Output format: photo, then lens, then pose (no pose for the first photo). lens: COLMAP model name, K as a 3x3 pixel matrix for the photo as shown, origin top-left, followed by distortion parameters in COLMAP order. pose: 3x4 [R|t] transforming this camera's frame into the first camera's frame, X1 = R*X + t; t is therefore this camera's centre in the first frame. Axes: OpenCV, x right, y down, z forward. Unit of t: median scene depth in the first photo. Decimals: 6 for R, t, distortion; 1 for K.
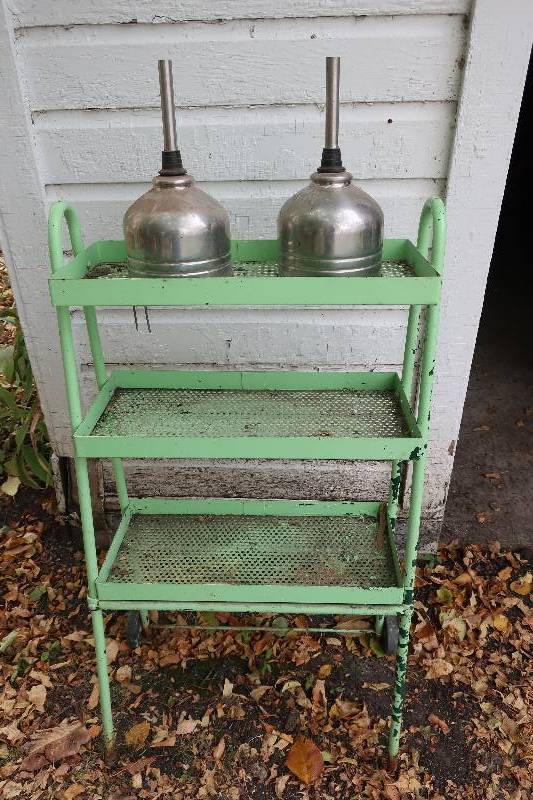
lens RADIAL K [[658.4, 0, 270.6], [0, 658.4, 396.2], [0, 0, 1]] dist [0.018486, 0.011476]
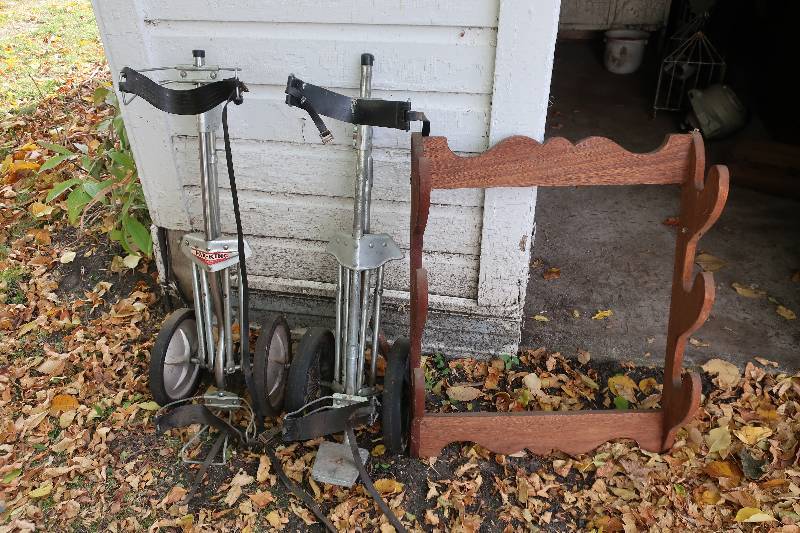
lens RADIAL K [[658.4, 0, 394.7], [0, 658.4, 268.9], [0, 0, 1]] dist [0.018486, 0.011476]
pose [[0.988232, 0.083292, -0.128297, 0.210053], [-0.077219, 0.995677, 0.051609, 0.078756], [0.132041, -0.041095, 0.990392, -0.003494]]
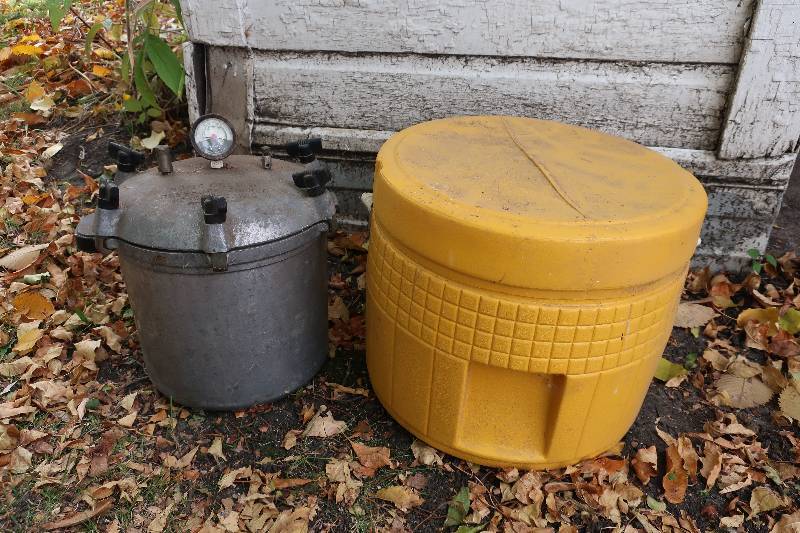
lens RADIAL K [[658.4, 0, 399.1], [0, 658.4, 263.4], [0, 0, 1]] dist [0.018486, 0.011476]
pose [[0.981762, 0.105235, -0.158334, 0.022433], [-0.107814, 0.994141, -0.007760, 0.318159], [0.156590, 0.024689, 0.987355, 0.385033]]
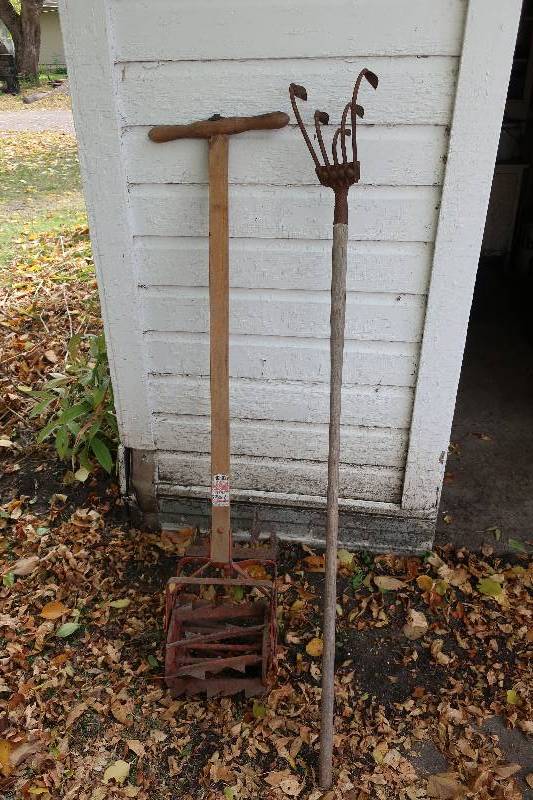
lens RADIAL K [[658.4, 0, 265.0], [0, 658.4, 400.6], [0, 0, 1]] dist [0.018486, 0.011476]
pose [[0.994878, 0.055728, -0.084334, 0.045888], [-0.059995, 0.996998, -0.048937, 0.051595], [0.081353, 0.053746, 0.995235, -0.235527]]
